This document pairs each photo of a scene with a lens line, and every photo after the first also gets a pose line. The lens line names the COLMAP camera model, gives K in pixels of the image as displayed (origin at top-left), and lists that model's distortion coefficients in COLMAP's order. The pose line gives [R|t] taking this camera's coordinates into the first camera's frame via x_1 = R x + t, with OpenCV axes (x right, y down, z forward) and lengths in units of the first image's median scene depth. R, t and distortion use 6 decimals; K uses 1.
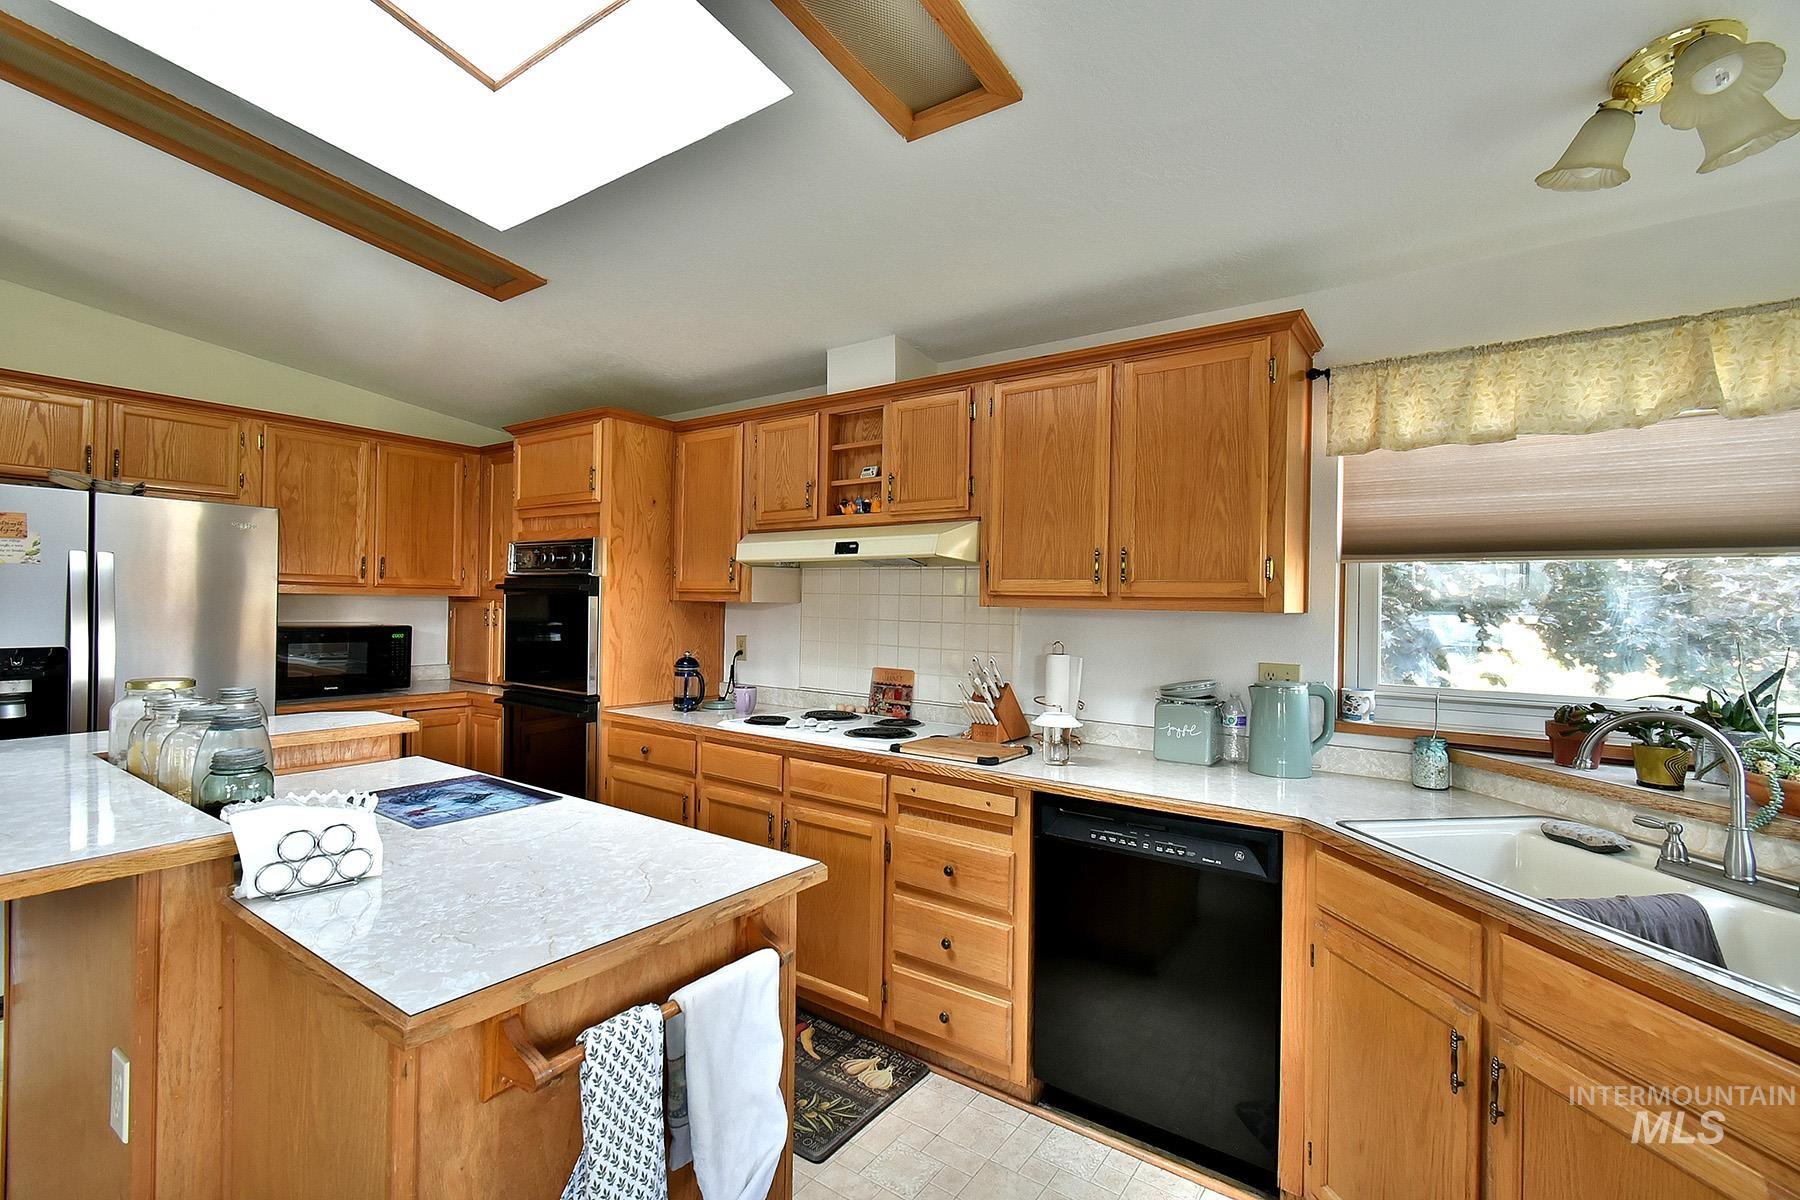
lens RADIAL K [[795.0, 0, 899.1], [0, 795.0, 606.1], [0, 0, 1]] dist [0.004517, -0.003999]
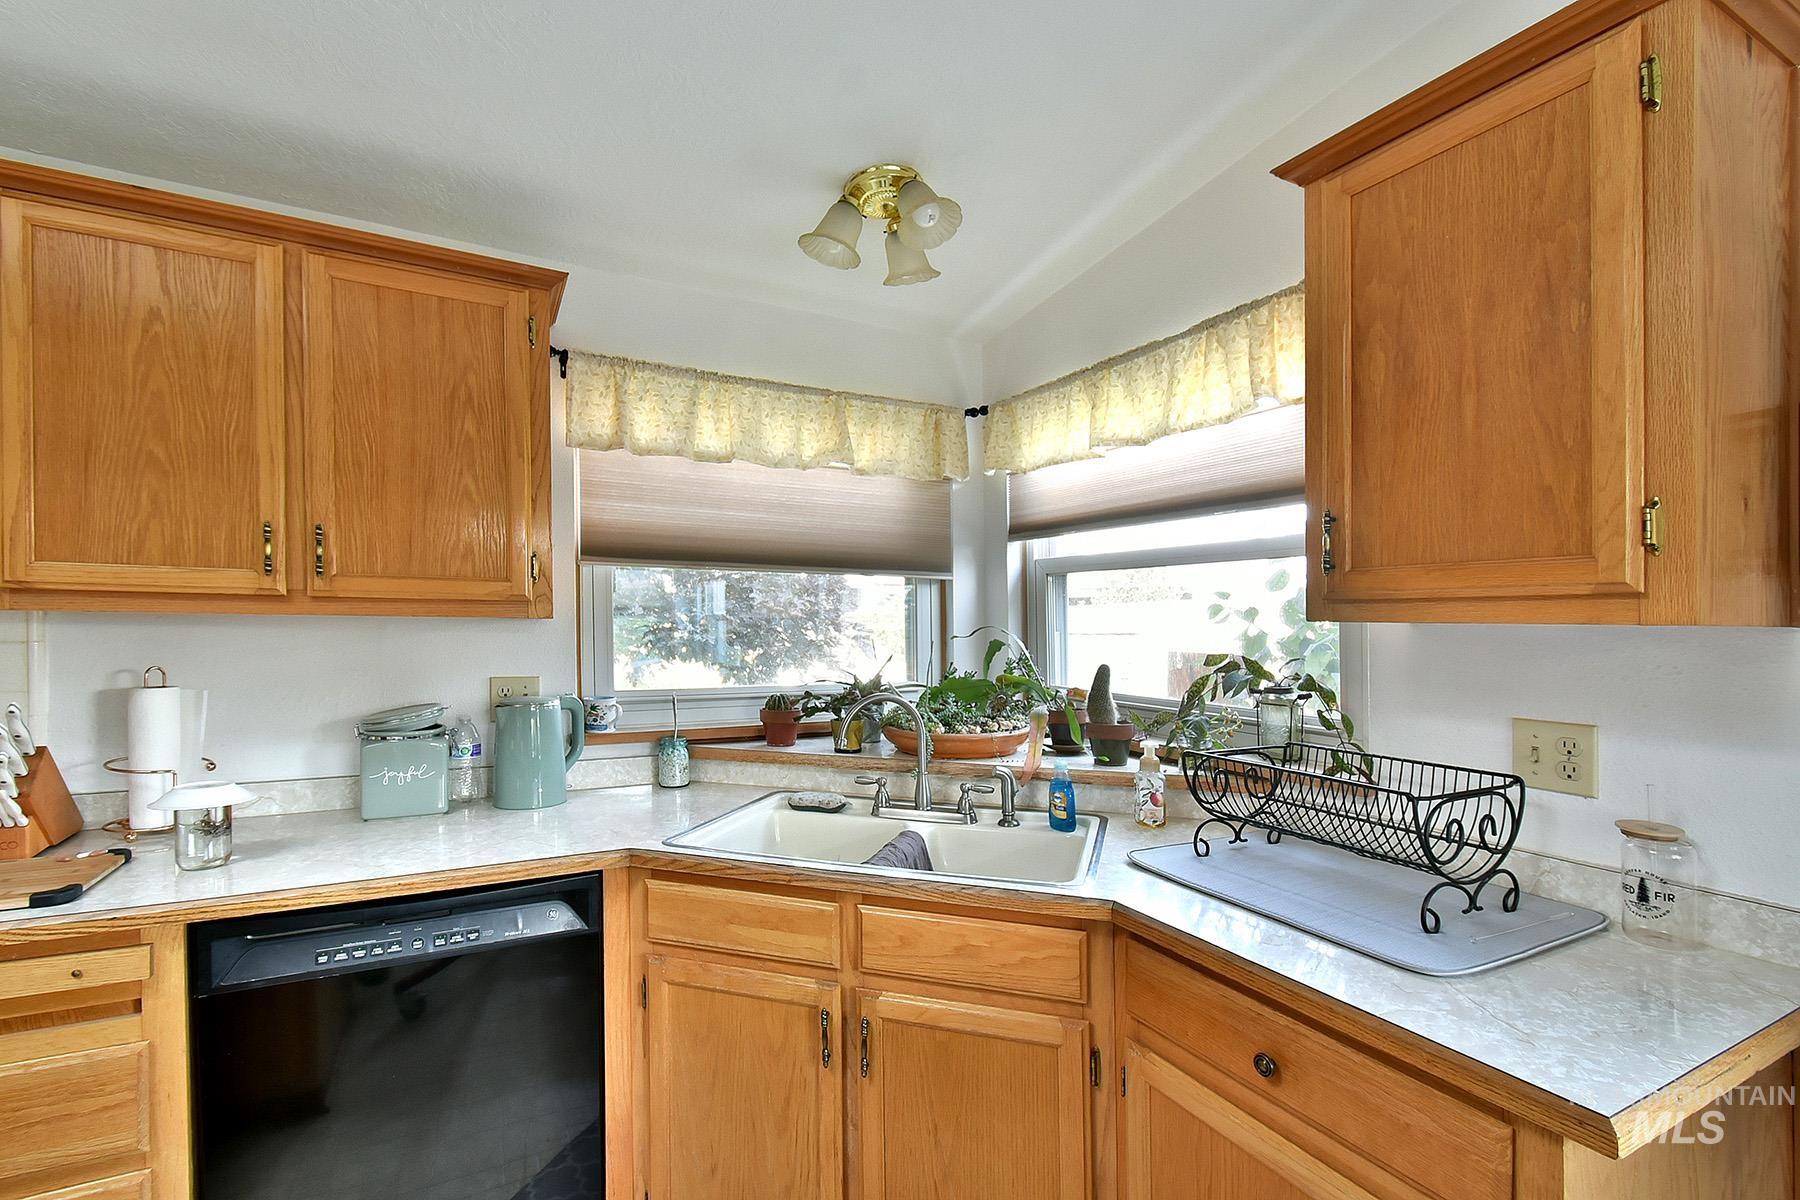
lens RADIAL K [[795.0, 0, 910.9], [0, 795.0, 629.0], [0, 0, 1]] dist [0.004517, -0.003999]
pose [[0.441907, -0.019149, 0.896857, -0.120358], [-0.003628, 0.999726, 0.023133, -0.001382], [-0.897054, -0.013476, 0.441716, 0.261290]]
